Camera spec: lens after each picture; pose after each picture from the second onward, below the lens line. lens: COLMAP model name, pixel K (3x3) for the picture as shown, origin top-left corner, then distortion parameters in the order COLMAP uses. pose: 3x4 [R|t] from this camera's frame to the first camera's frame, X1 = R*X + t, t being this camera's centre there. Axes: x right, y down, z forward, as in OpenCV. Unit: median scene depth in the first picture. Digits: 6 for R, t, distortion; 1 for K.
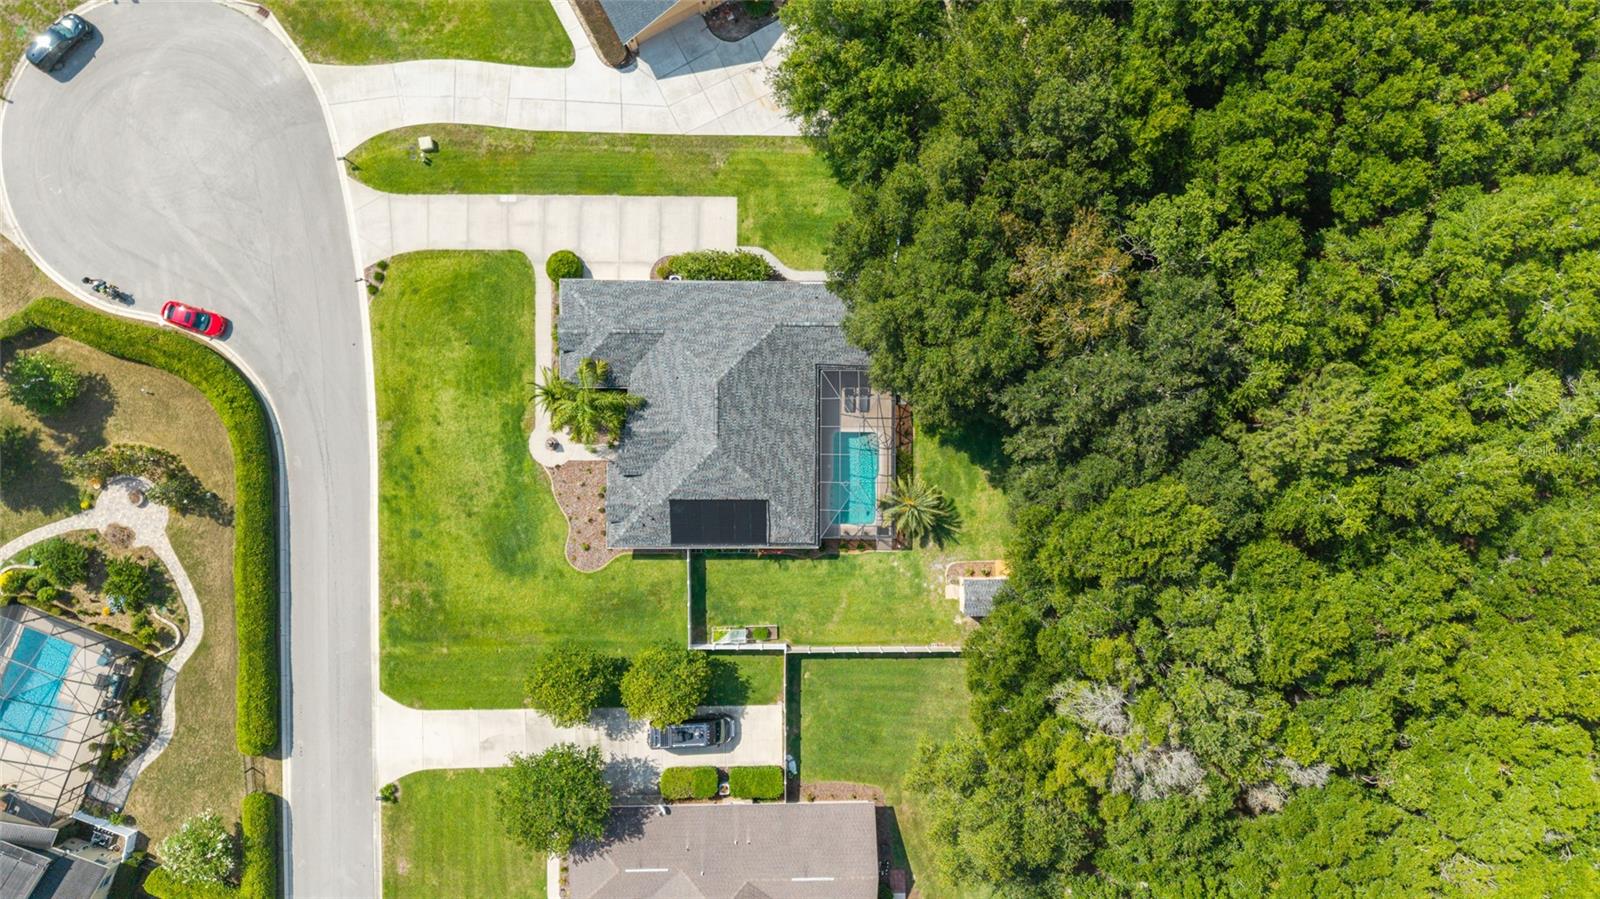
lens RADIAL K [[1079.5, 0, 795.9], [0, 1079.5, 448.0], [0, 0, 1]] dist [0.029908, -0.035014]
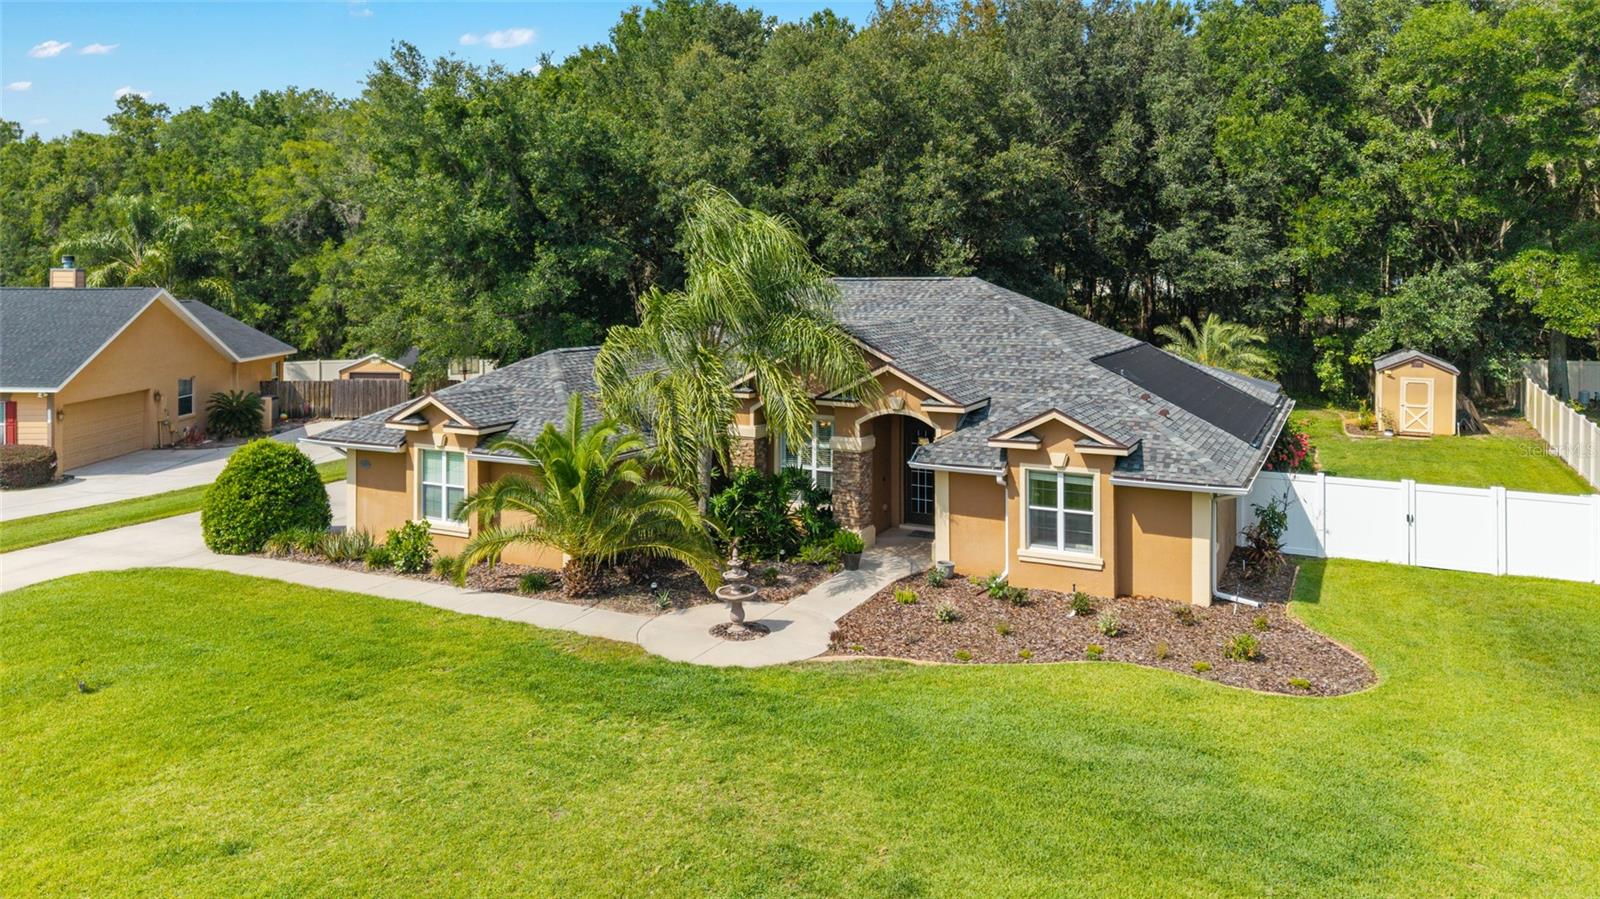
lens RADIAL K [[1119.3, 0, 793.2], [0, 1119.3, 282.2], [0, 0, 1]] dist [0.029595, -0.051516]
pose [[0.448403, -0.031323, 0.893282, -0.427828], [0.893763, 0.003369, -0.448527, 0.111601], [0.011040, 0.999504, 0.029506, 0.920847]]
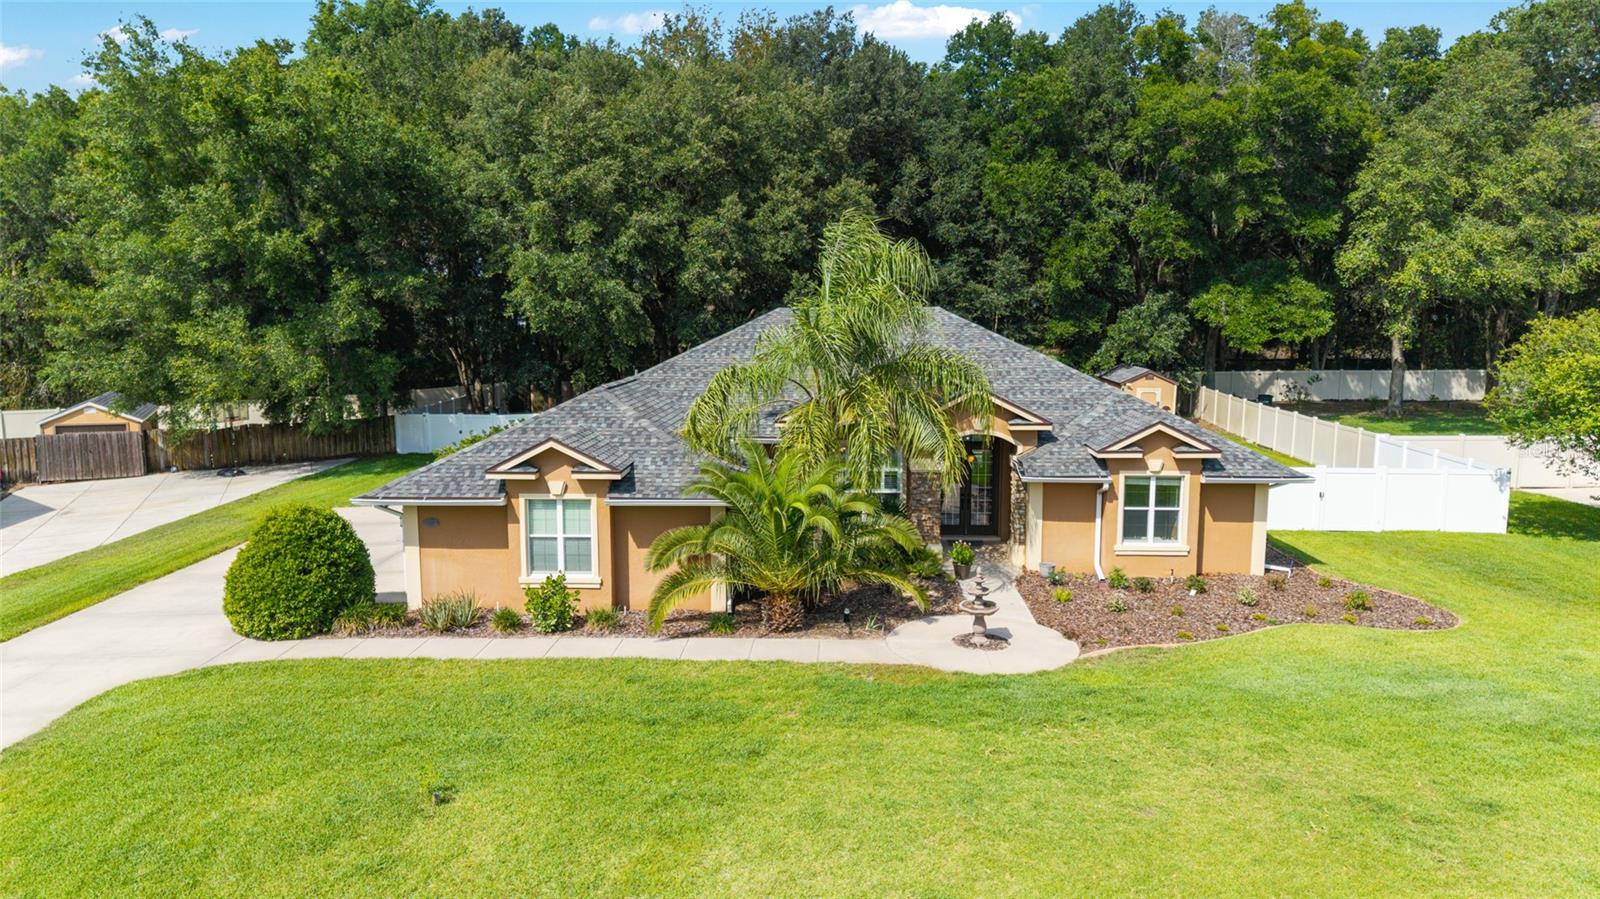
lens RADIAL K [[1072.6, 0, 794.3], [0, 1072.6, 455.0], [0, 0, 1]] dist [0.034558, -0.038811]
pose [[0.046843, -0.162381, 0.985616, -0.456946], [0.998898, 0.004630, -0.046712, -0.034491], [0.003021, 0.986717, 0.162419, 0.920565]]
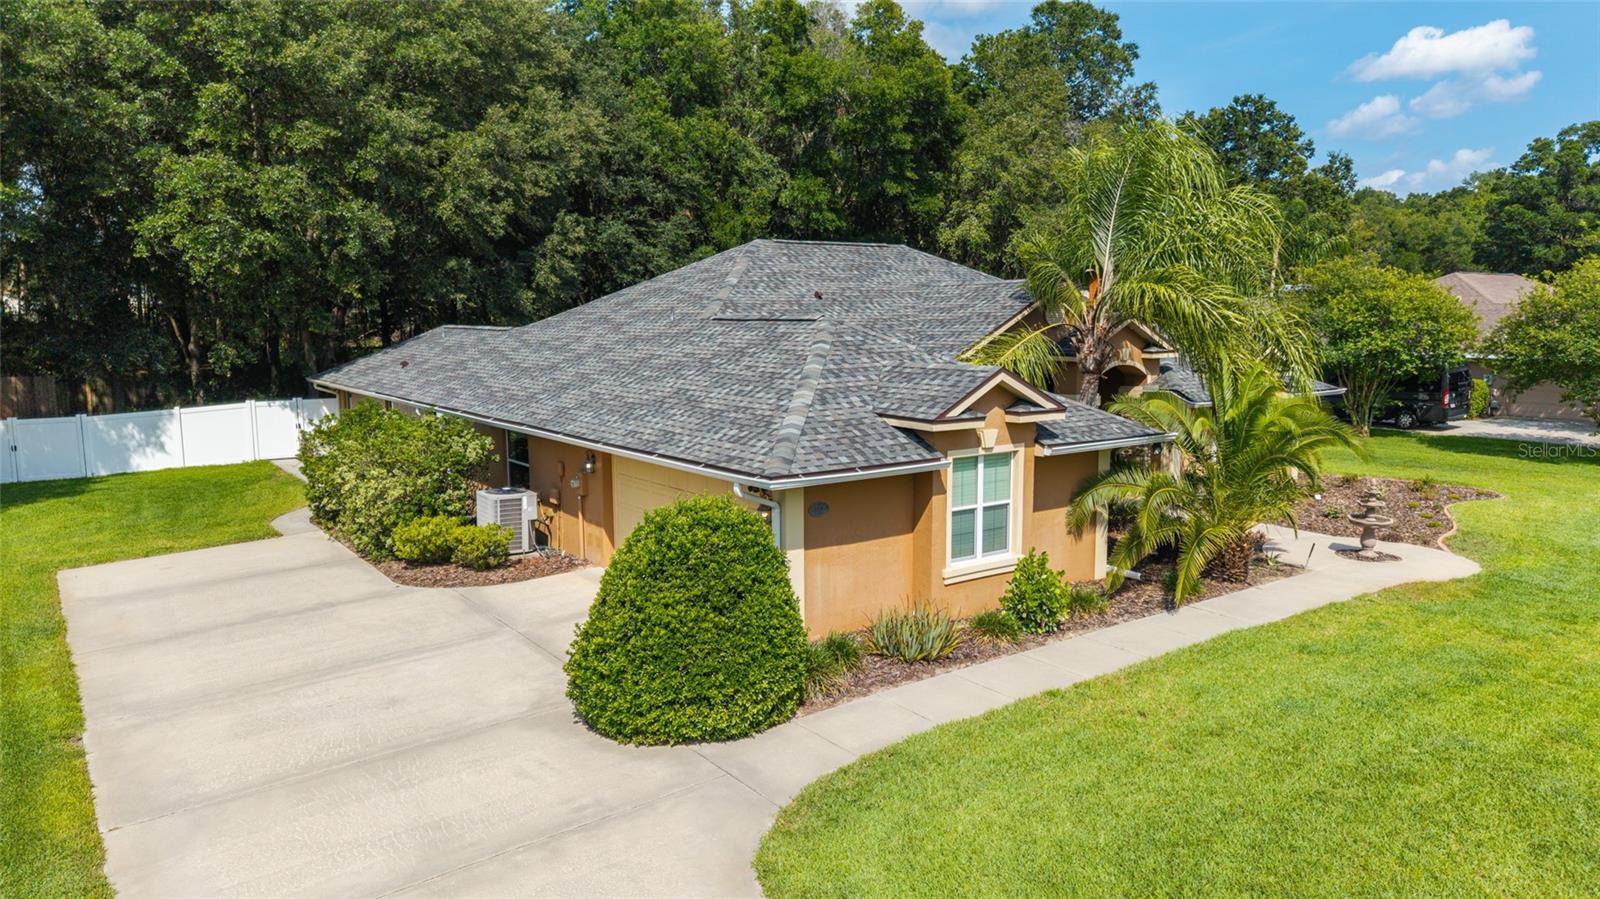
lens RADIAL K [[1072.6, 0, 794.3], [0, 1072.6, 455.0], [0, 0, 1]] dist [0.034558, -0.038811]
pose [[-0.585340, -0.135072, 0.799458, -0.337250], [0.810683, -0.081648, 0.579764, -0.238526], [-0.013036, 0.987466, 0.157292, 0.943784]]
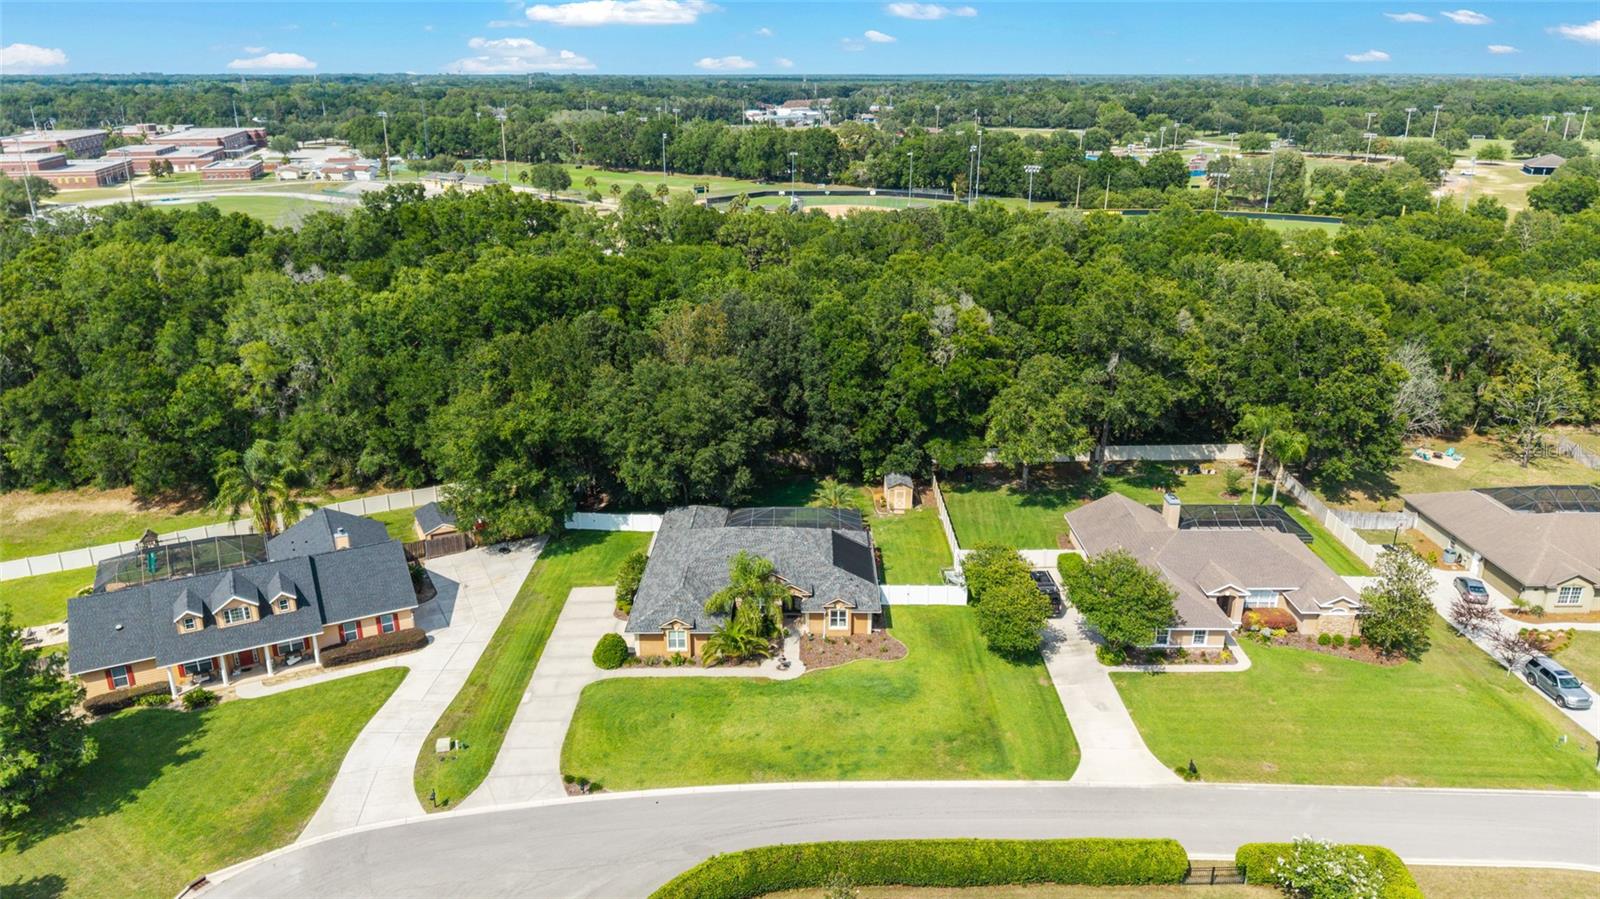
lens RADIAL K [[1072.6, 0, 794.3], [0, 1072.6, 455.0], [0, 0, 1]] dist [0.034558, -0.038811]
pose [[0.011196, -0.359821, 0.932954, -1.083252], [0.999927, -0.000273, -0.012105, 0.019125], [0.004610, 0.933021, 0.359792, 0.458847]]
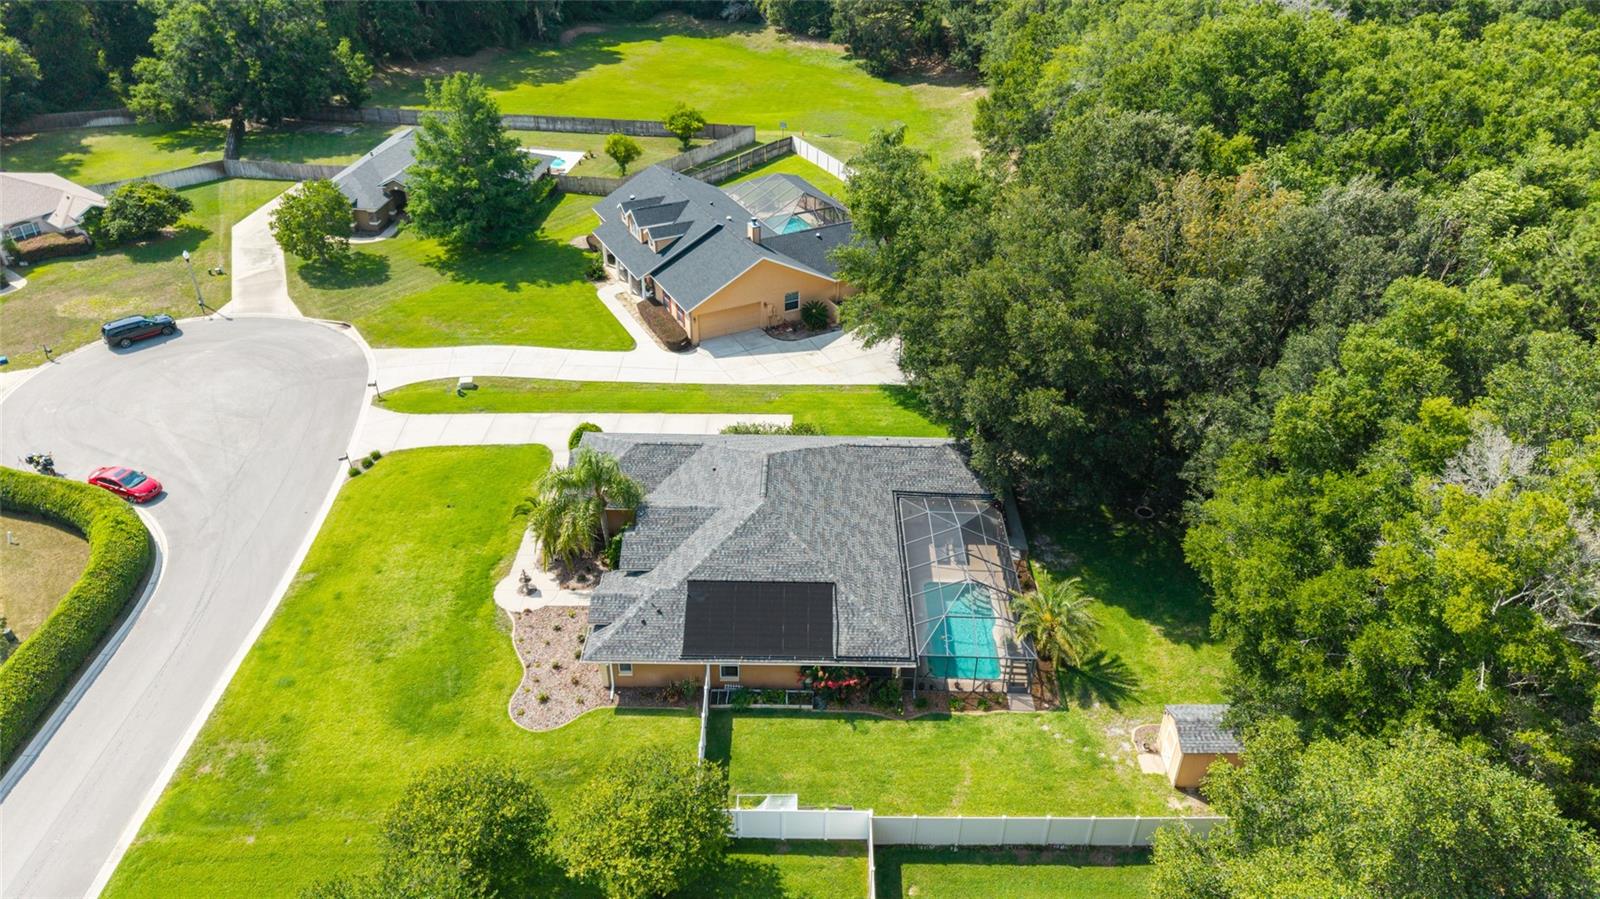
lens RADIAL K [[1072.6, 0, 794.3], [0, 1072.6, 455.0], [0, 0, 1]] dist [0.034558, -0.038811]
pose [[0.999678, -0.008193, -0.023999, -0.032992], [-0.015489, 0.552044, -0.833671, 0.533122], [0.020078, 0.833775, 0.551740, 0.541196]]
